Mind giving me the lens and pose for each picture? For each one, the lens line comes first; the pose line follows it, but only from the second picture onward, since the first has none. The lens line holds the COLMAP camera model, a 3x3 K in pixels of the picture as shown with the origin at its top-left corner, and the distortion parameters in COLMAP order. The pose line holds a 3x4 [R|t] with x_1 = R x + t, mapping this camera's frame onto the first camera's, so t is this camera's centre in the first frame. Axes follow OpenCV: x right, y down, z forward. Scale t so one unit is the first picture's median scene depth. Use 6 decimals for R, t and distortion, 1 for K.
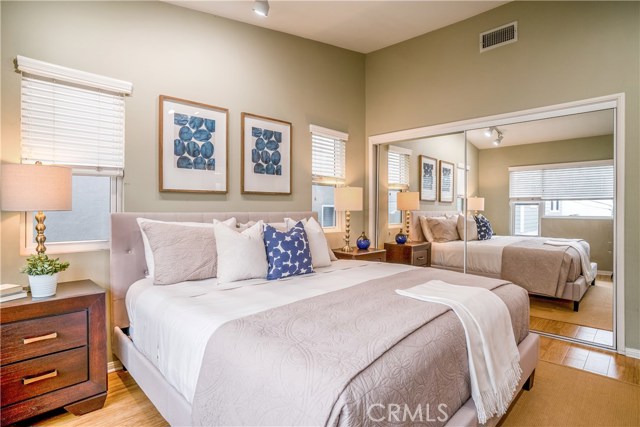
lens RADIAL K [[339.4, 0, 320.0], [0, 339.4, 213.5], [0, 0, 1]] dist [-0.075706, 0.042524]
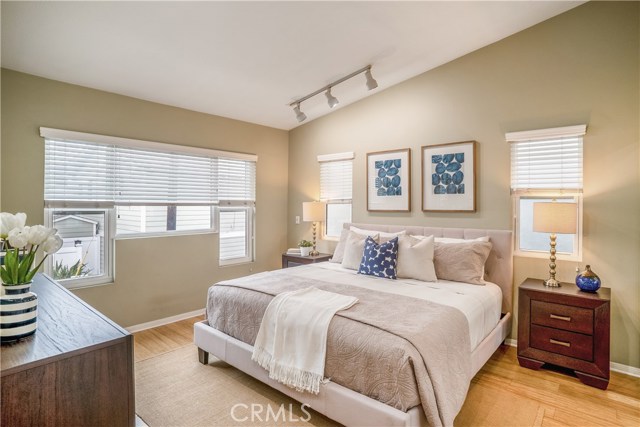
lens RADIAL K [[342.3, 0, 318.8], [0, 342.3, 198.9], [0, 0, 1]] dist [-0.073598, 0.037941]
pose [[0.065952, -0.021711, -0.997587, 1.039342], [-0.023558, 0.999451, -0.023309, -0.070730], [0.997545, 0.025039, 0.065404, 0.562269]]
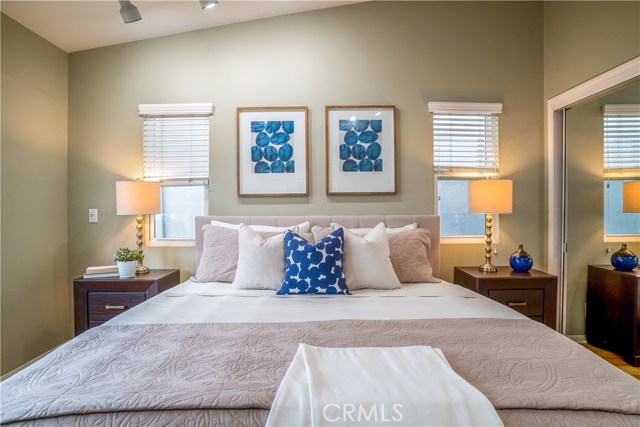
lens RADIAL K [[339.4, 0, 320.0], [0, 339.4, 213.5], [0, 0, 1]] dist [-0.075706, 0.042524]
pose [[0.709450, -0.001283, -0.704754, 0.418963], [-0.003242, 0.999982, -0.005084, -0.005354], [0.704748, 0.005891, 0.709433, 0.355975]]
